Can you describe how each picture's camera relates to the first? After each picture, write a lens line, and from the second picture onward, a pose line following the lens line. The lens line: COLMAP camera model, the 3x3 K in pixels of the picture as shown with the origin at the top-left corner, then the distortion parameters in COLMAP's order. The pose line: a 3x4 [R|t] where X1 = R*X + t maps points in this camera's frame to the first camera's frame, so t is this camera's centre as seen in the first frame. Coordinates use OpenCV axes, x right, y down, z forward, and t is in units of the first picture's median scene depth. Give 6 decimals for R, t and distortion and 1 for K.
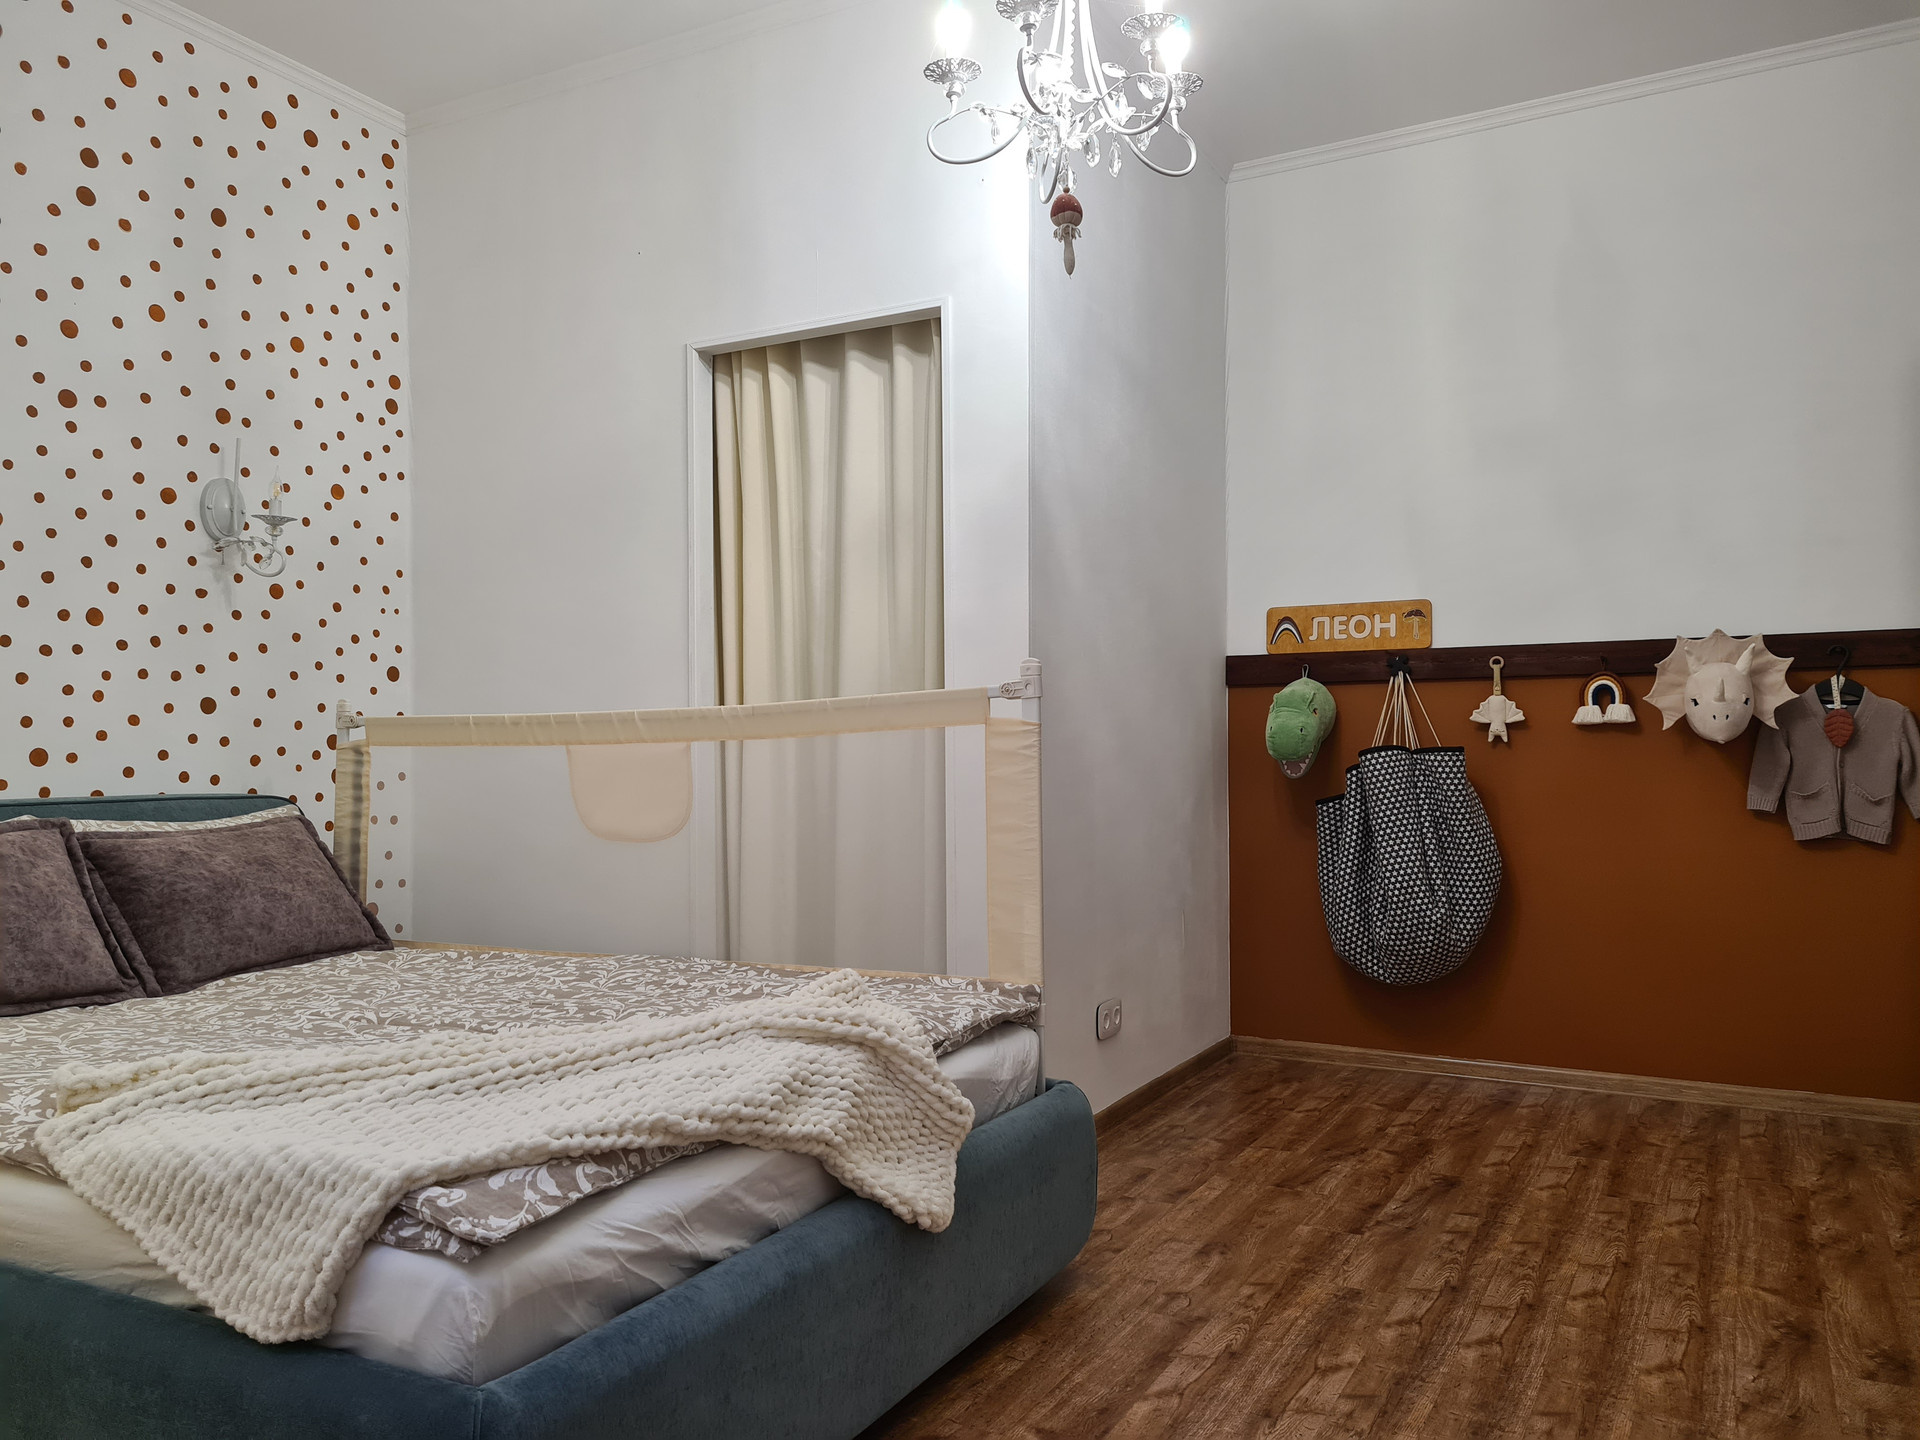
lens RADIAL K [[1433.5, 0, 942.4], [0, 1433.5, 731.2], [0, 0, 1]] dist [0.062080, -0.038393]
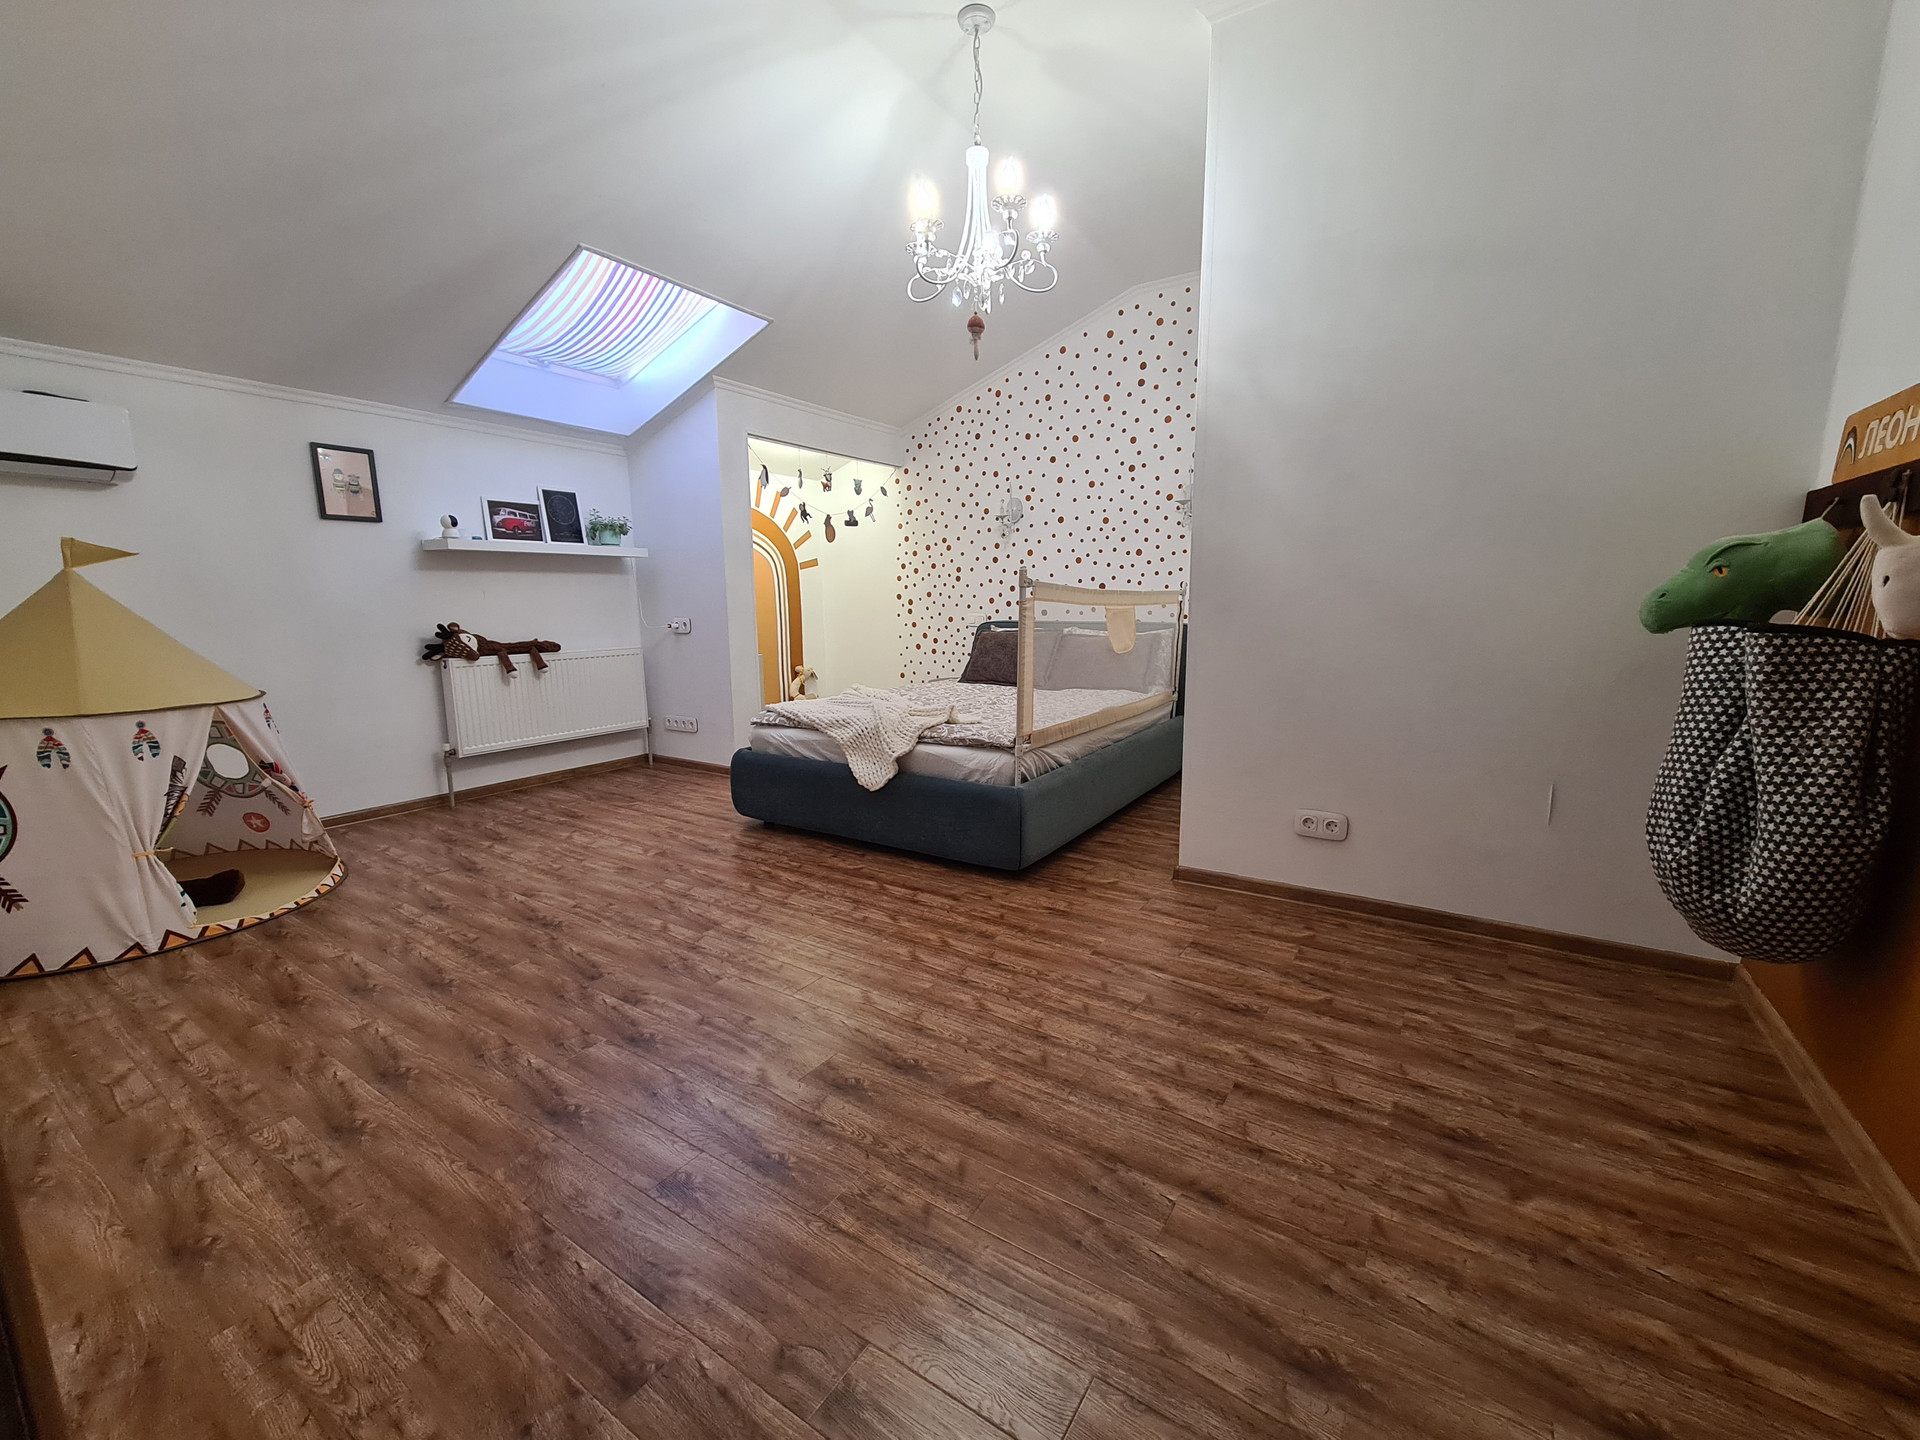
lens RADIAL K [[784.0, 0, 960.5], [0, 784.0, 729.7], [0, 0, 1]] dist [0.003260, -0.001404]
pose [[-0.074021, 0.173119, -0.982115, 1.036588], [0.021874, 0.984862, 0.171955, -0.016423], [0.997017, -0.008754, -0.076687, 0.927673]]
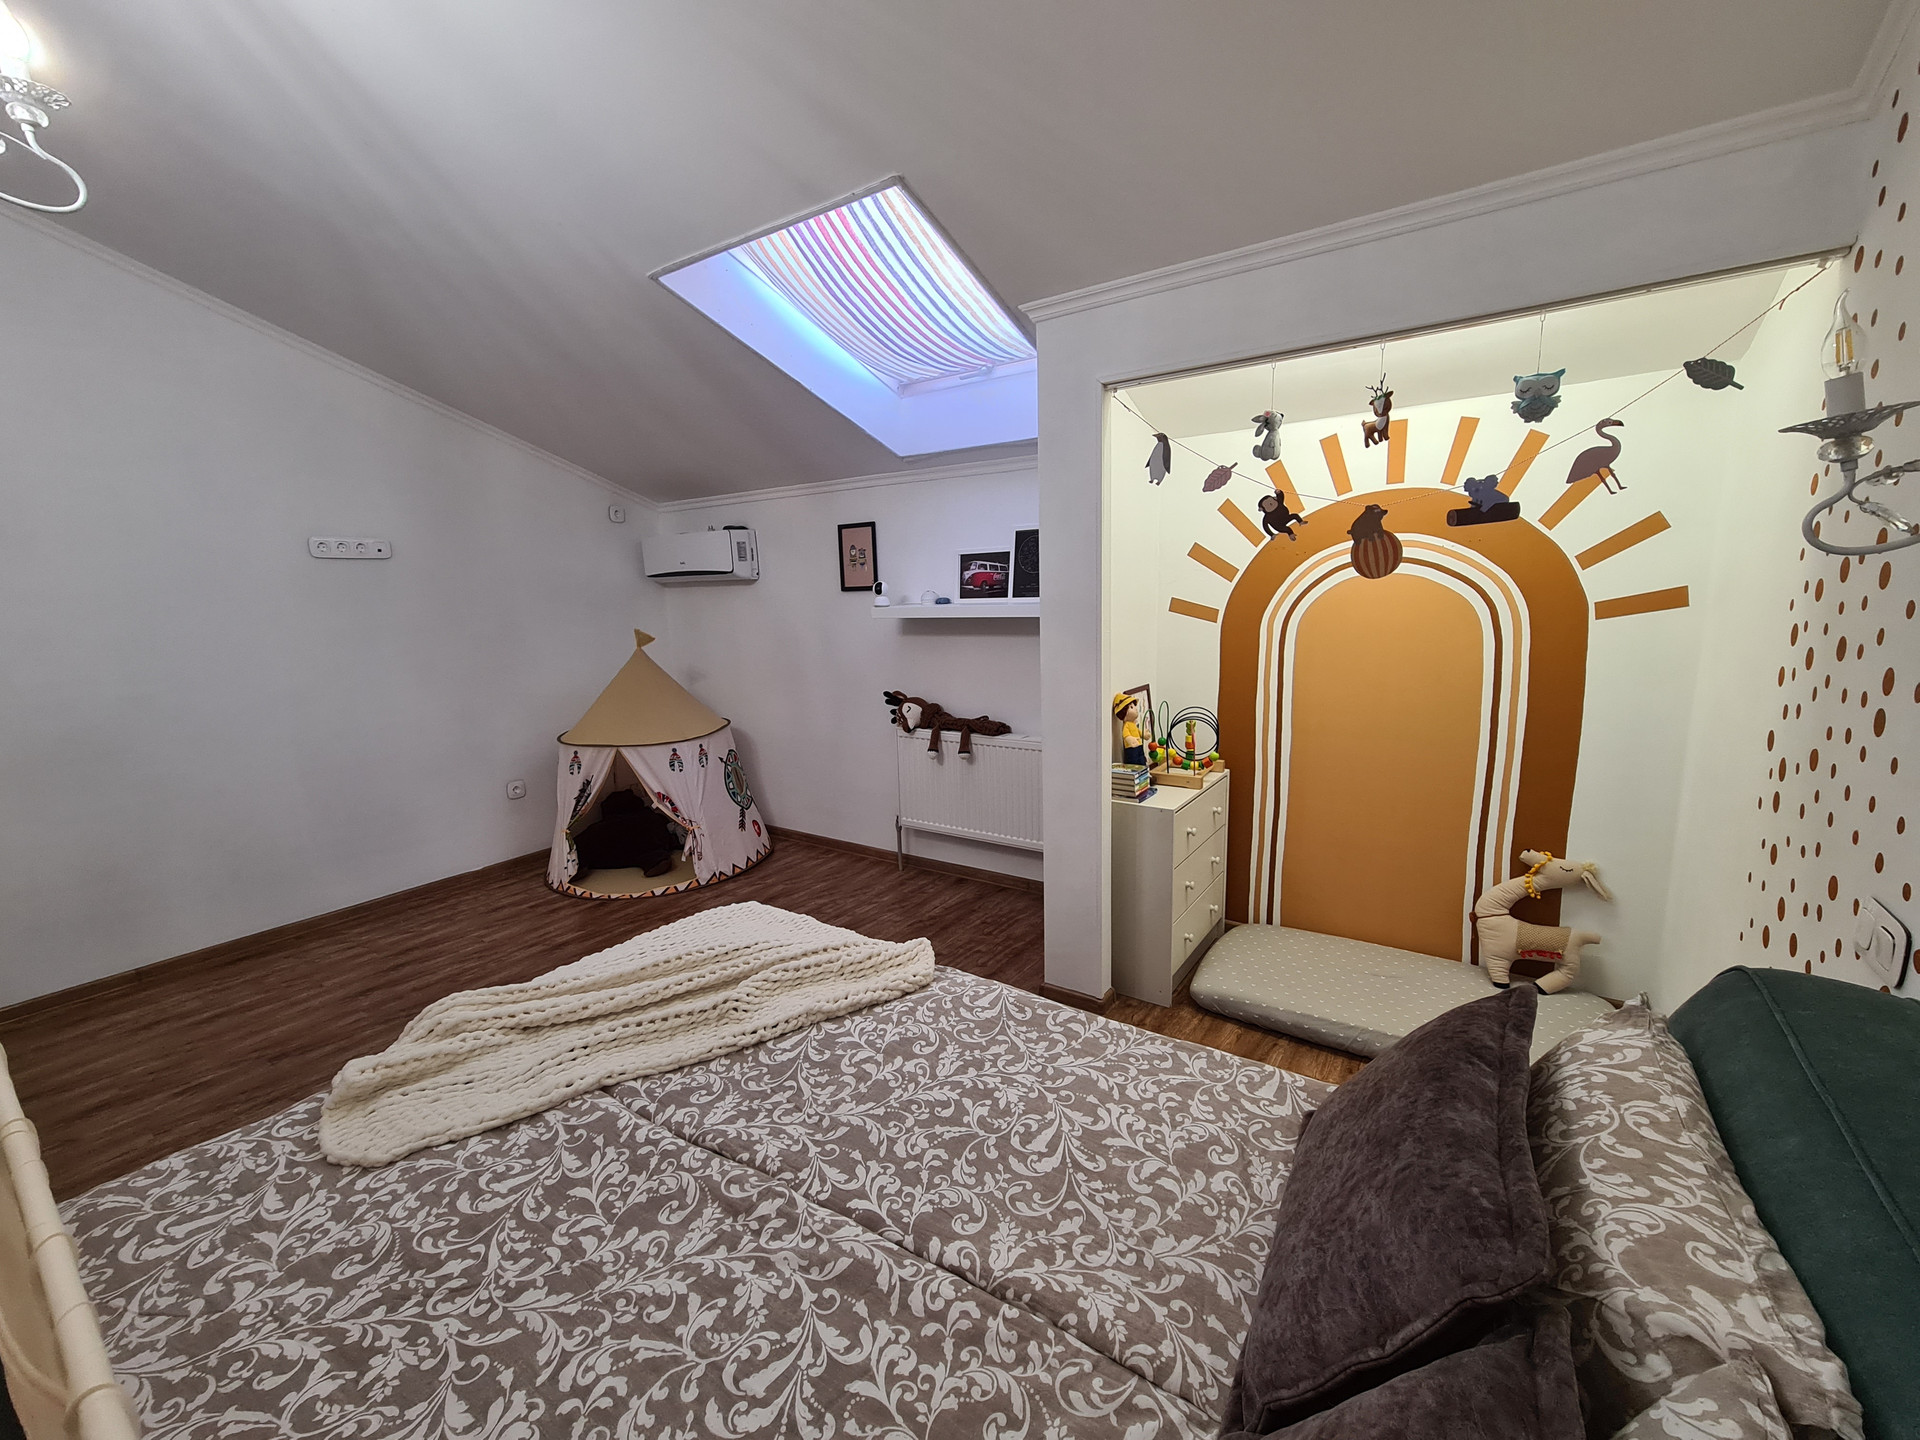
lens RADIAL K [[784.0, 0, 956.5], [0, 784.0, 728.6], [0, 0, 1]] dist [0.003260, -0.001404]
pose [[-0.994336, 0.017310, 0.104860, -0.473792], [0.034336, 0.986058, 0.162823, -0.129734], [-0.100580, 0.165501, -0.981067, 1.225370]]
